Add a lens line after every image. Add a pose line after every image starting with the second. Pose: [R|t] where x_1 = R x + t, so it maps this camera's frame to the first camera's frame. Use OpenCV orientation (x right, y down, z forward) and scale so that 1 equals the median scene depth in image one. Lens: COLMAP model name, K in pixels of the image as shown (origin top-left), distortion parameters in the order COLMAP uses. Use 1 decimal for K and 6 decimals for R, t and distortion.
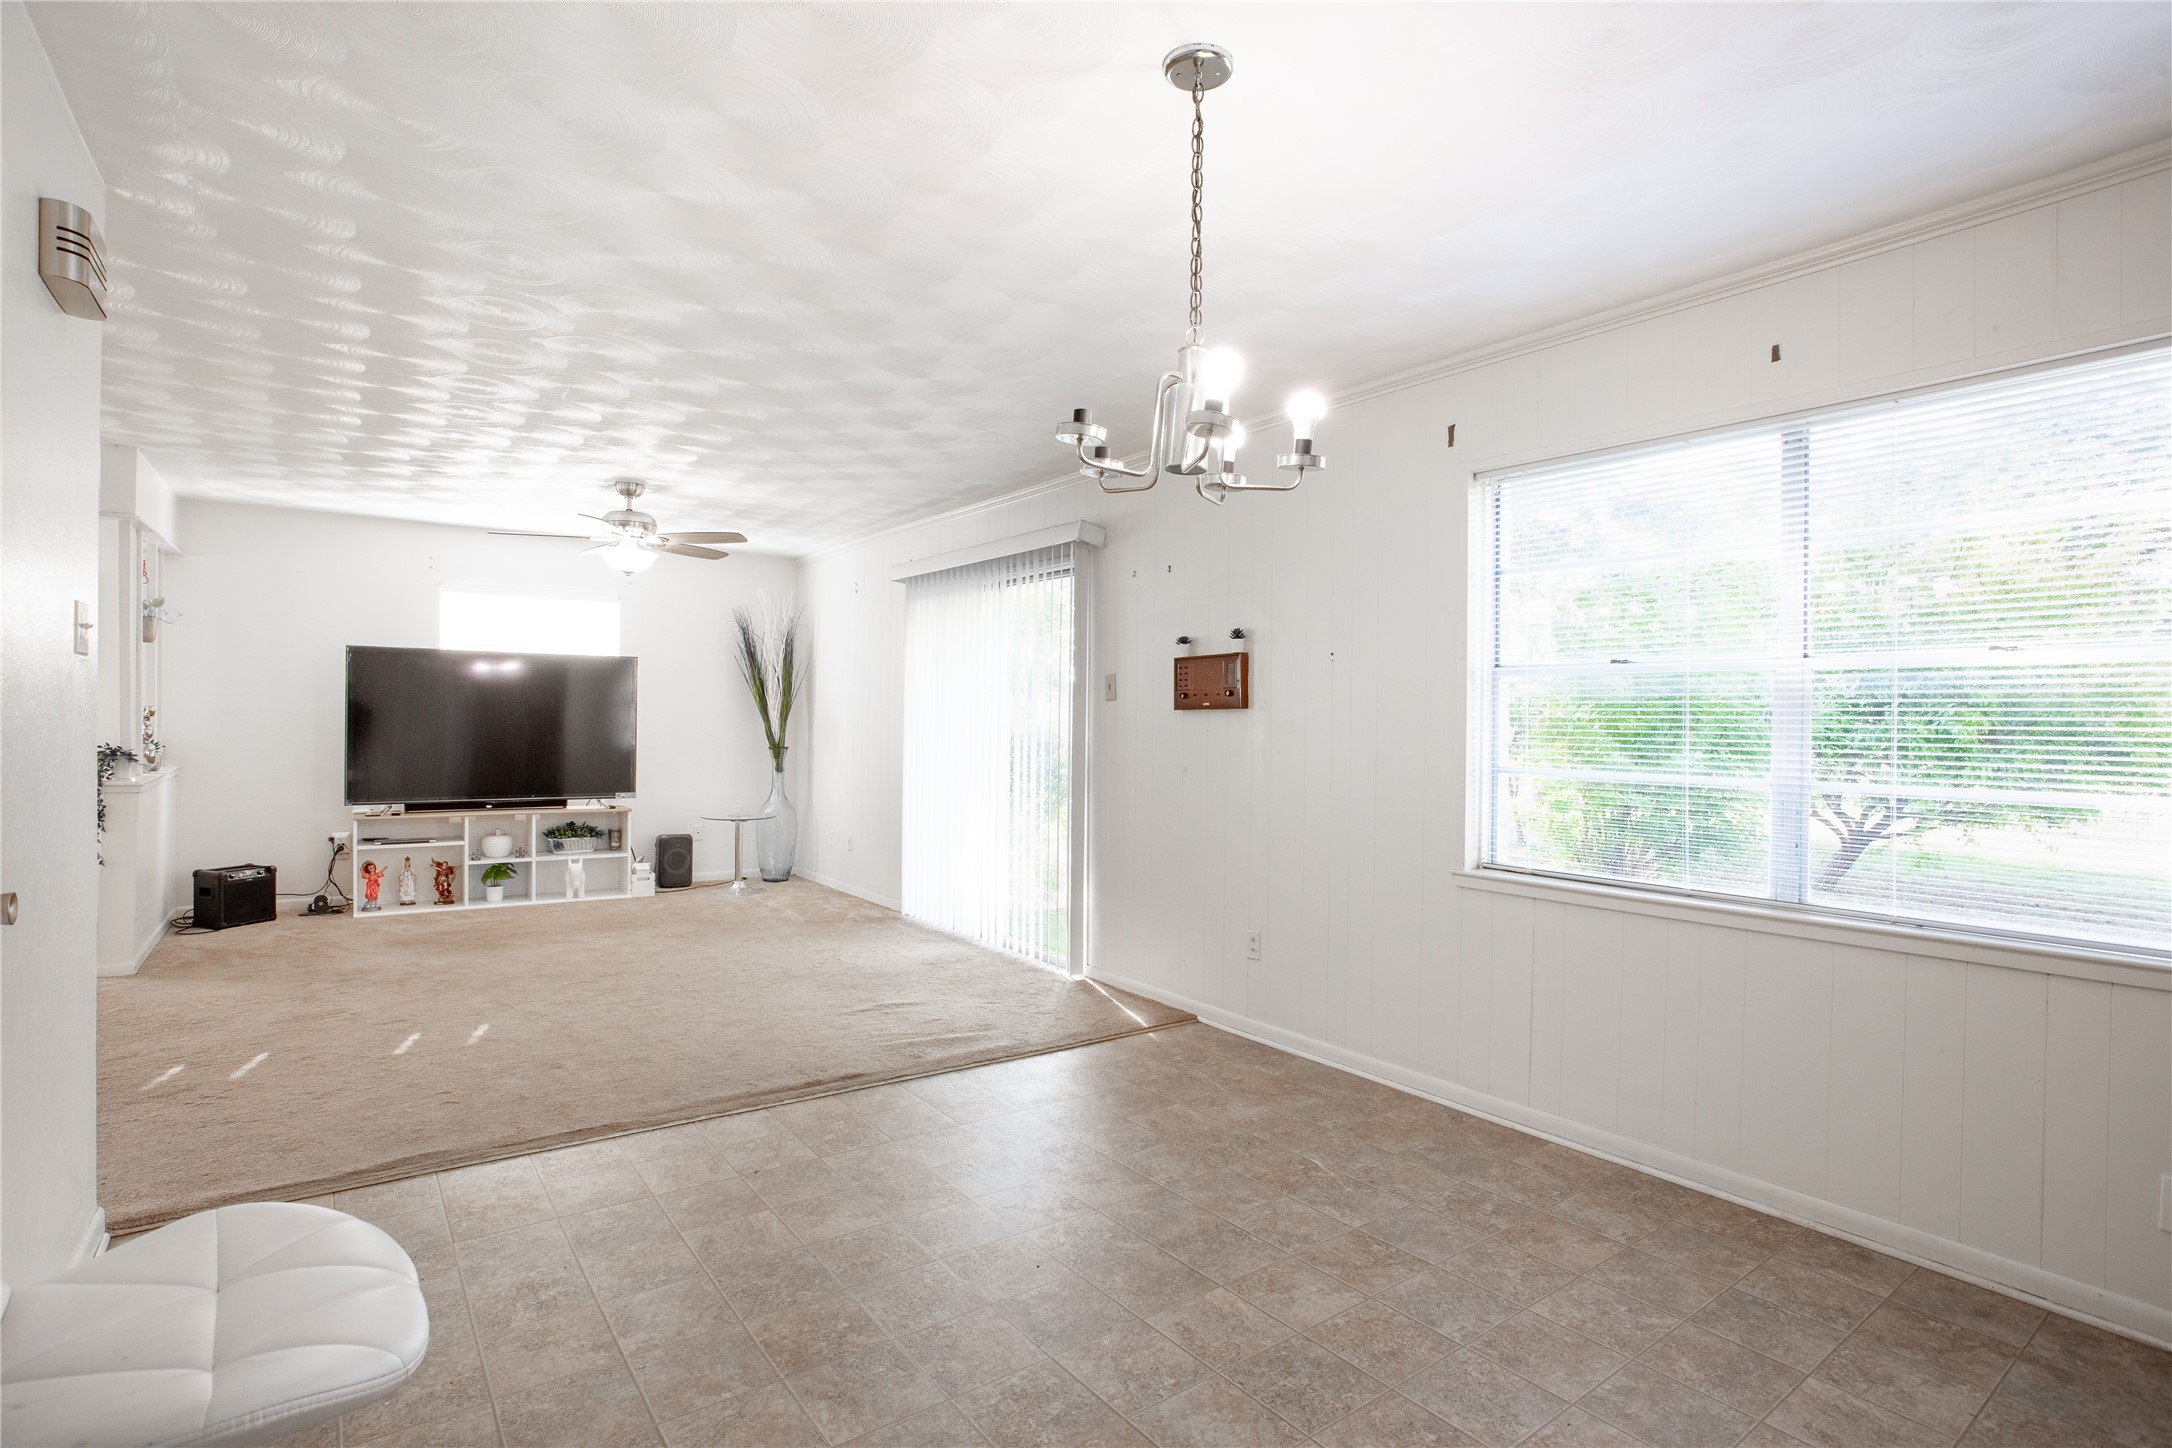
lens RADIAL K [[1057.1, 0, 1086.0], [0, 1057.1, 724.0], [0, 0, 1]] dist [-0.075662, 0.033151]
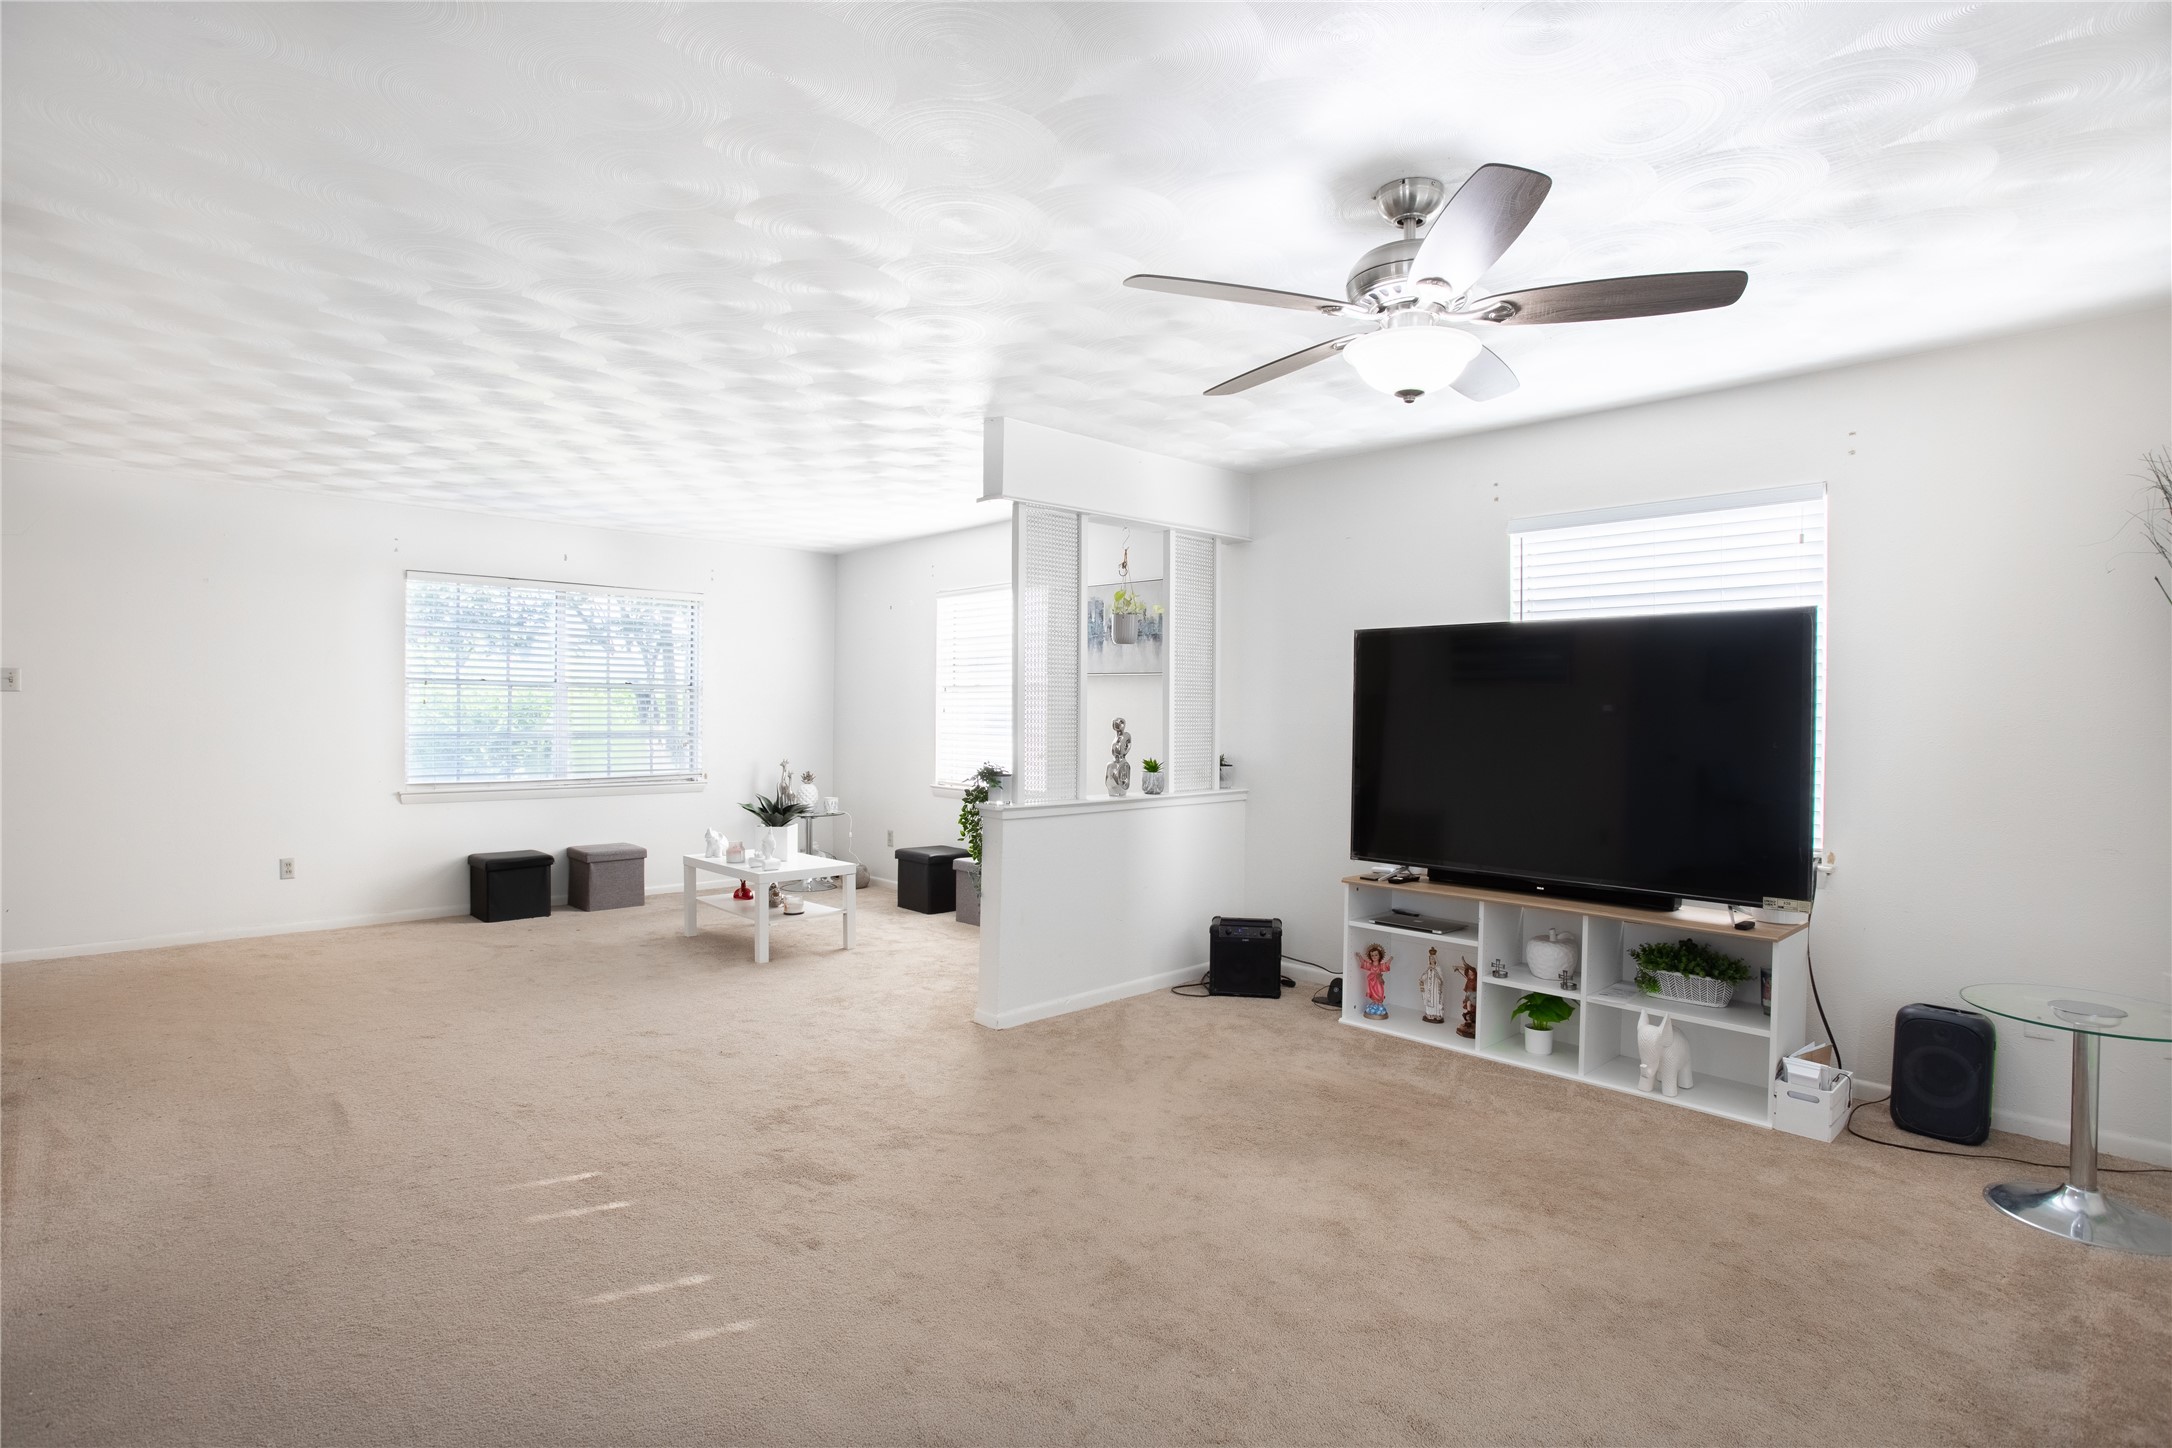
lens RADIAL K [[1062.6, 0, 1086.0], [0, 1062.6, 724.0], [0, 0, 1]] dist [-0.082359, 0.035442]
pose [[0.134974, -0.003175, -0.990844, -0.033475], [-0.013645, 0.999894, -0.005062, -0.006677], [0.990755, 0.014203, 0.134917, 0.739451]]
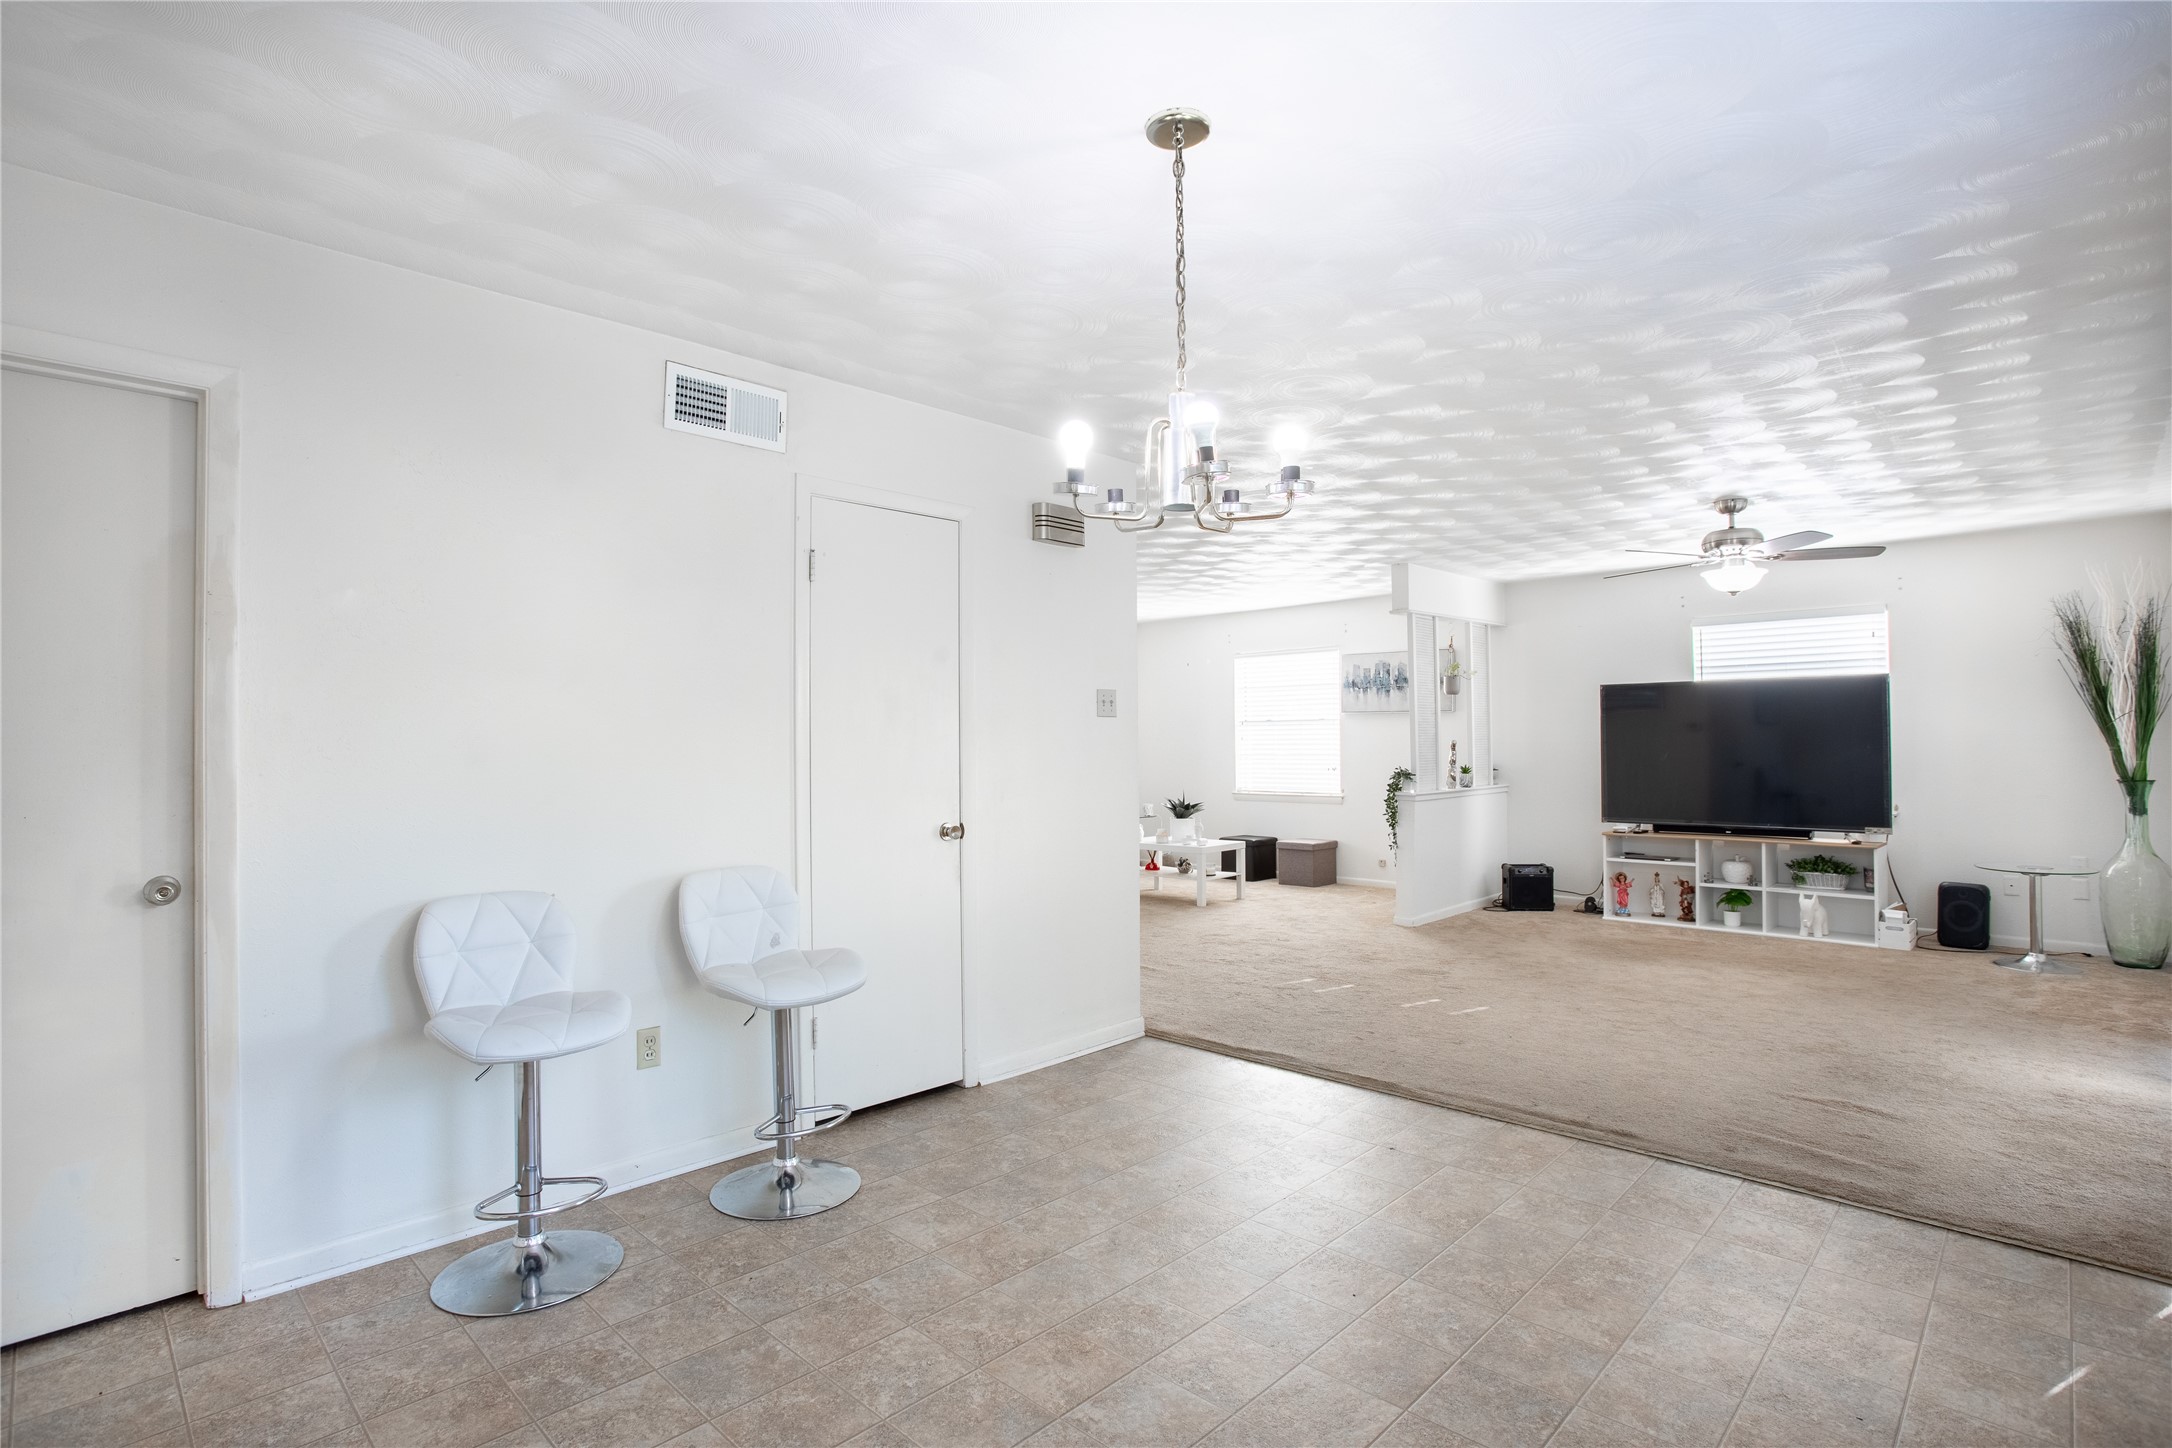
lens RADIAL K [[1057.1, 0, 1086.0], [0, 1057.1, 724.0], [0, 0, 1]] dist [-0.075662, 0.033151]
pose [[0.162586, -0.032514, -0.986159, 0.359112], [0.004743, 0.999471, -0.032171, 0.003392], [0.986683, 0.000553, 0.162654, 0.233564]]
